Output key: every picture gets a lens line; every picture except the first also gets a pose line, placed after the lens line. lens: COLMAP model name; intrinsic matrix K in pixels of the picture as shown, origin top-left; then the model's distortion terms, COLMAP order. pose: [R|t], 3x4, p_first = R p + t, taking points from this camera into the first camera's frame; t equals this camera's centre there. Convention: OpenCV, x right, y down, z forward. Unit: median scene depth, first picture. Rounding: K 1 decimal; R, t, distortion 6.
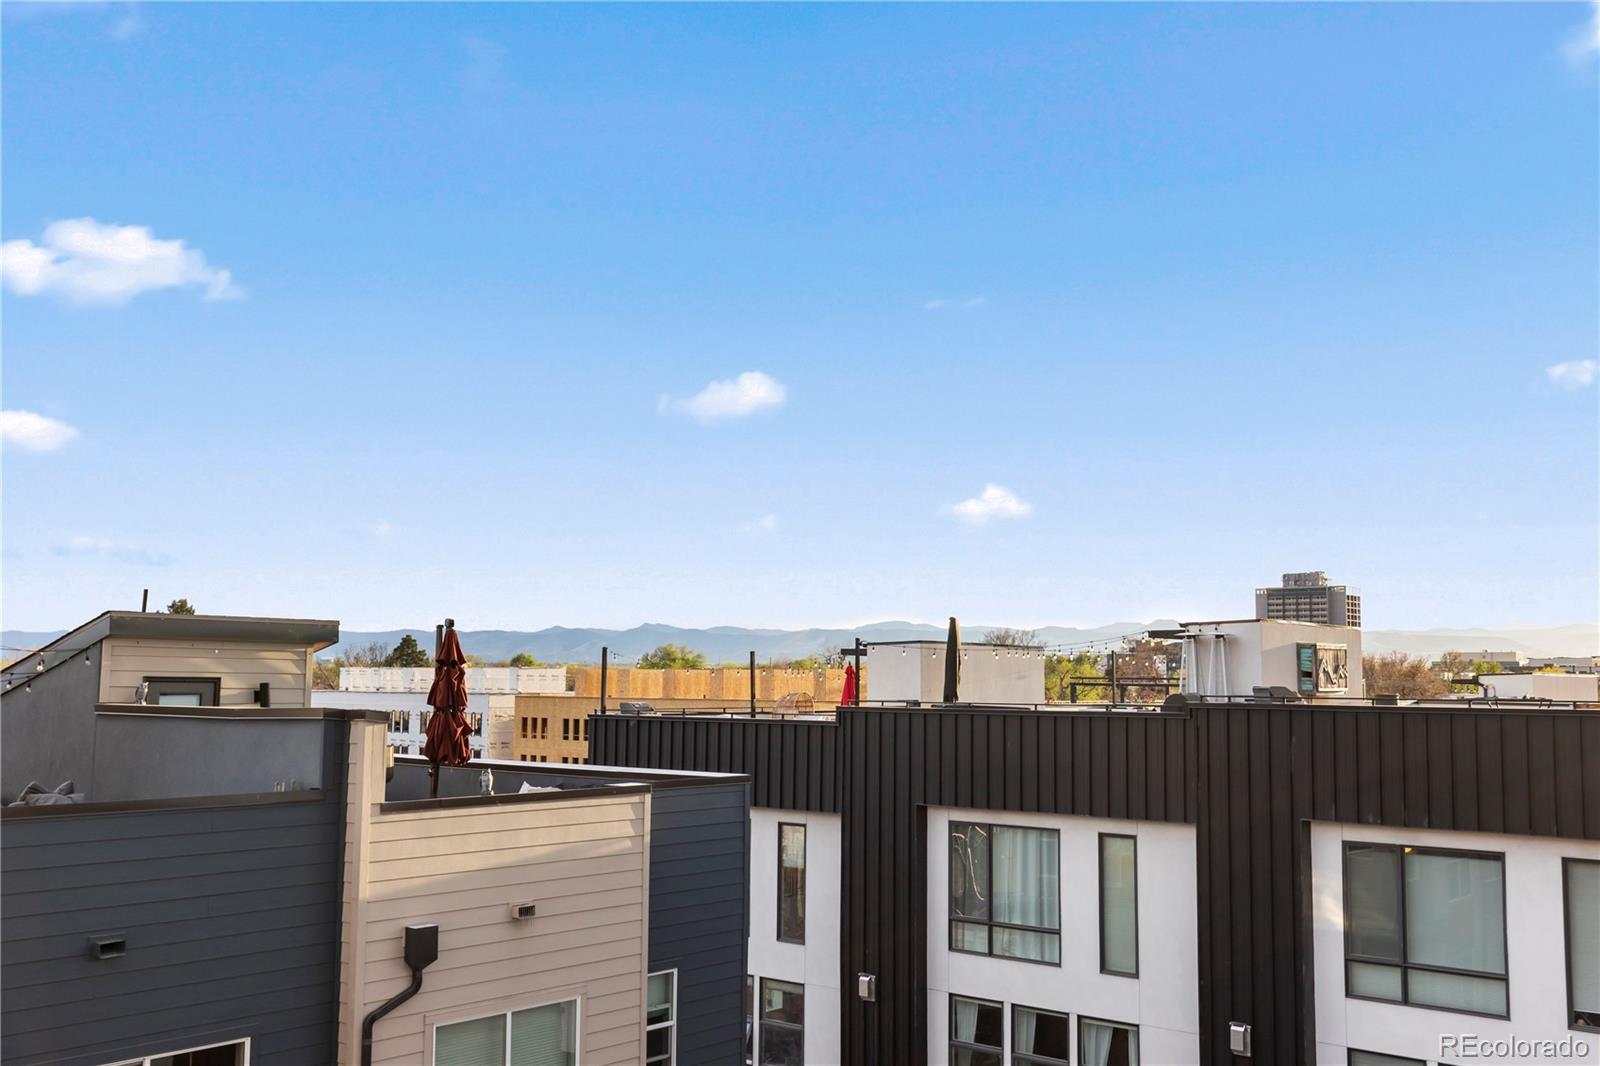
lens RADIAL K [[1569.7, 0, 800.0], [0, 1569.7, 533.0], [0, 0, 1]] dist [-0.144321, -0.000646]
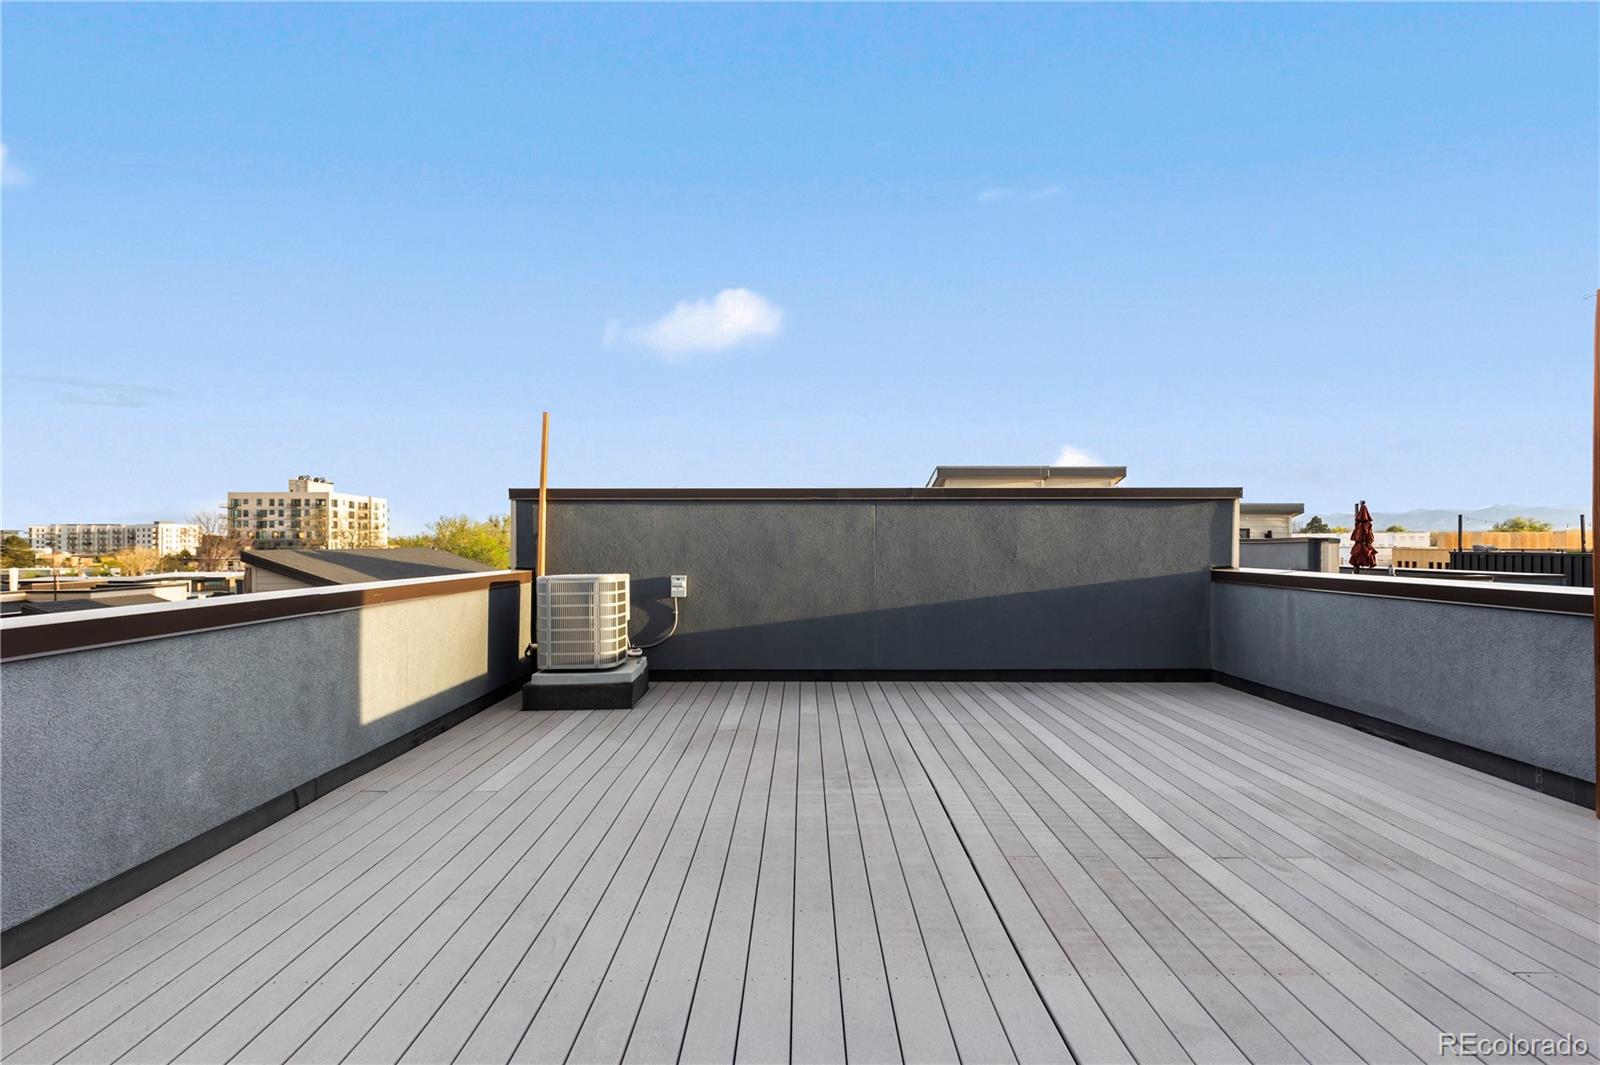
lens RADIAL K [[726.2, 0, 802.3], [0, 726.2, 540.1], [0, 0, 1]] dist [0.004682, 0.000121]
pose [[0.653314, -0.010032, -0.757020, 0.019515], [0.078334, 0.995441, 0.054411, -0.003752], [0.753023, -0.094848, 0.651122, -0.154199]]
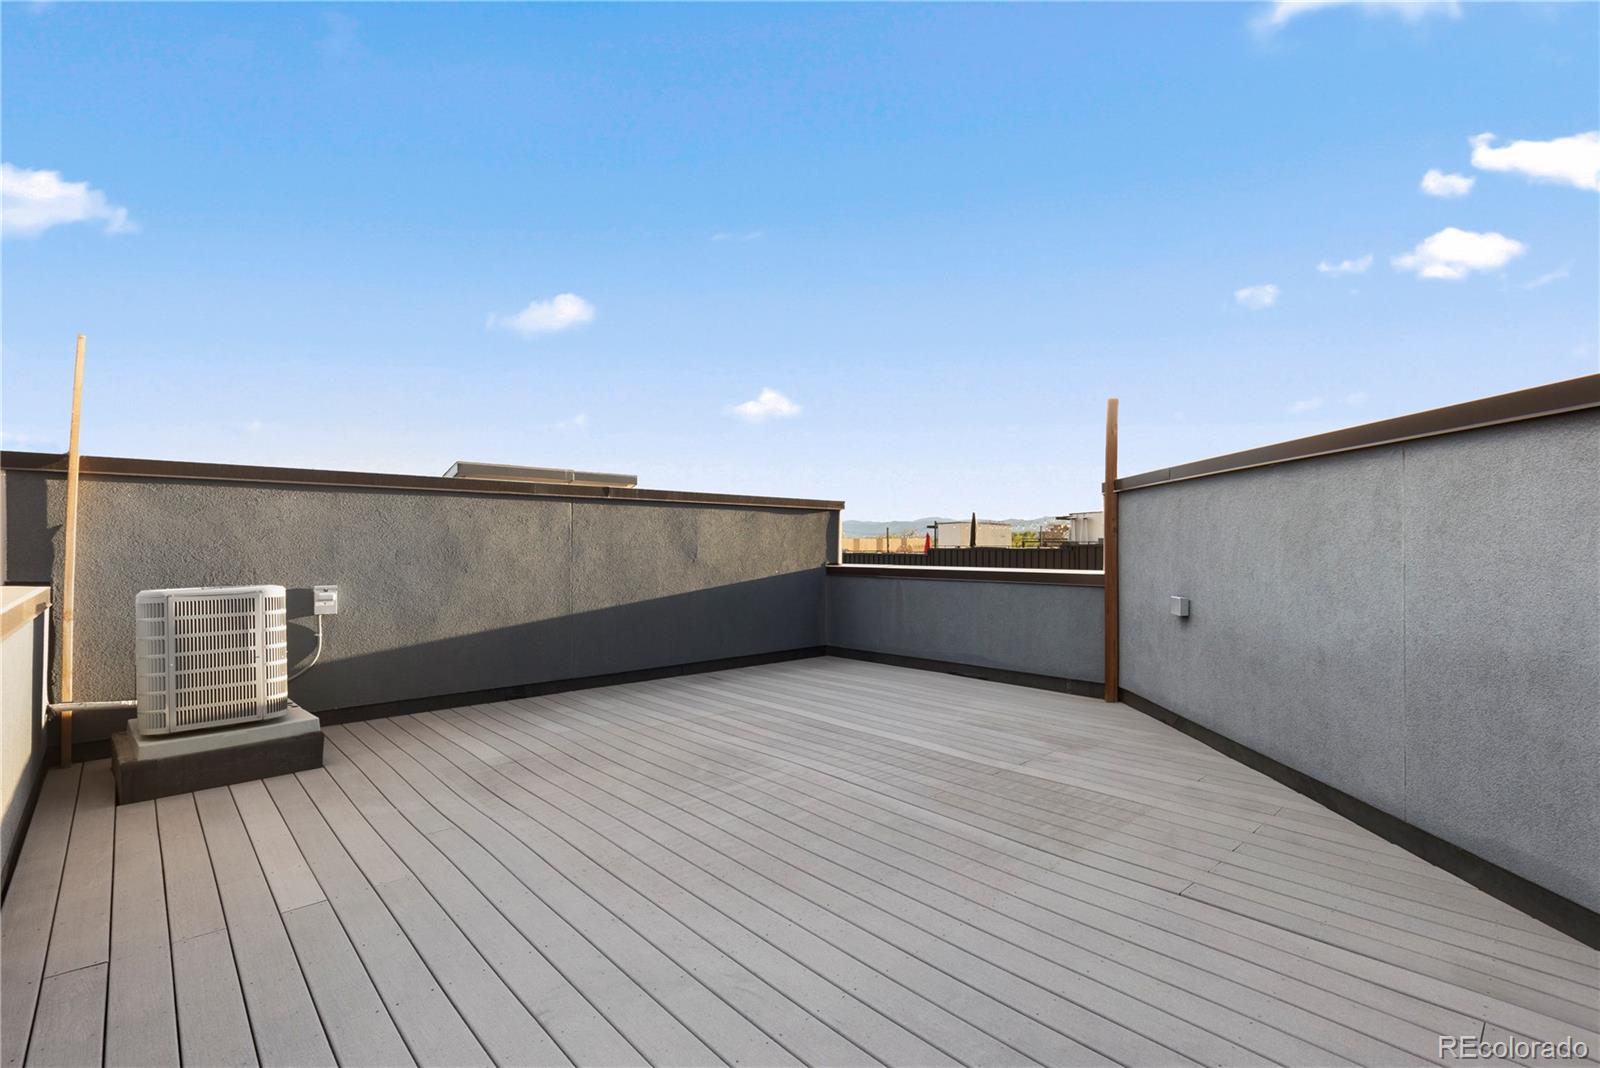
lens RADIAL K [[724.9, 0, 806.1], [0, 724.9, 539.8], [0, 0, 1]] dist [0.005834, -0.000807]
pose [[0.993134, -0.007180, -0.116761, -0.035272], [0.017288, 0.996163, 0.085788, -0.006438], [0.115698, -0.087218, 0.989448, -0.186291]]
